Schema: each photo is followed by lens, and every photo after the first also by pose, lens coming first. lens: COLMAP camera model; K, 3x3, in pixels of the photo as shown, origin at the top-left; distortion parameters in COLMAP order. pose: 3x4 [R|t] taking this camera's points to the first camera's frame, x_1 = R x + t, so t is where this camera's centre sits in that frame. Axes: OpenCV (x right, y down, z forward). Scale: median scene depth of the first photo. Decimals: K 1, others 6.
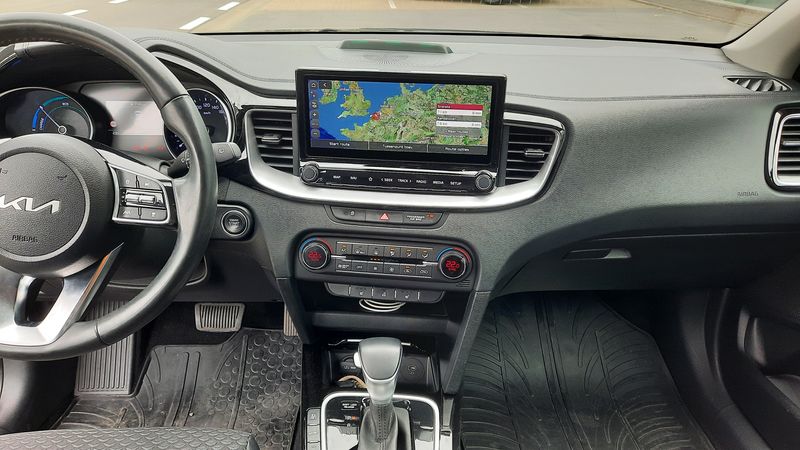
lens RADIAL K [[598.2, 0, 400.0], [0, 598.2, 225.0], [0, 0, 1]] dist [0.042115, -0.004102]
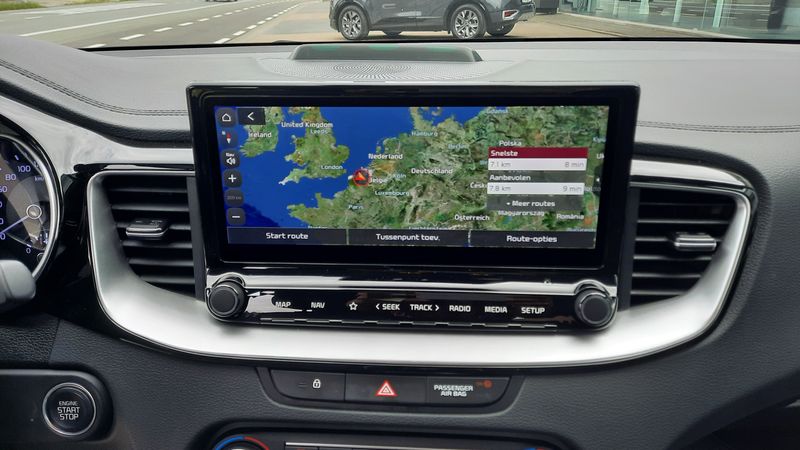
lens RADIAL K [[598.2, 0, 400.0], [0, 598.2, 225.0], [0, 0, 1]] dist [0.042115, -0.004102]
pose [[0.998136, -0.039479, 0.046542, -0.032366], [0.042546, 0.996855, -0.066852, -0.109827], [-0.043756, 0.068707, 0.996677, 0.520980]]
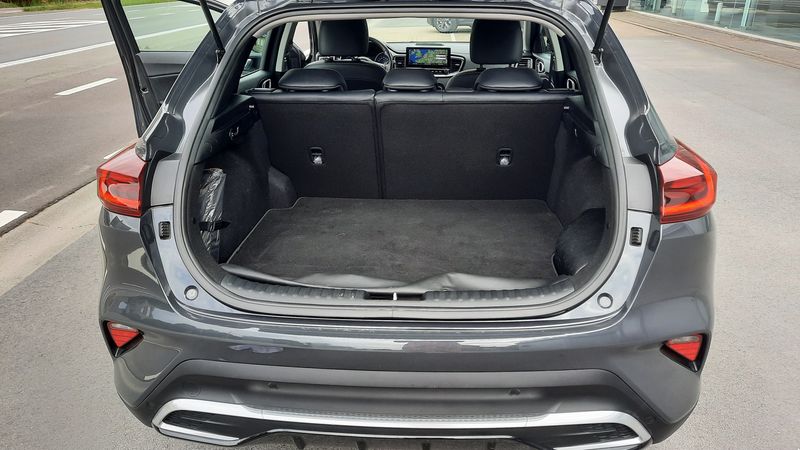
lens RADIAL K [[598.2, 0, 400.0], [0, 598.2, 225.0], [0, 0, 1]] dist [0.042115, -0.004102]
pose [[0.994848, 0.022896, -0.098762, 0.267157], [-0.028133, 0.998253, -0.051964, 1.343643], [0.097399, 0.054475, 0.993753, -3.514091]]
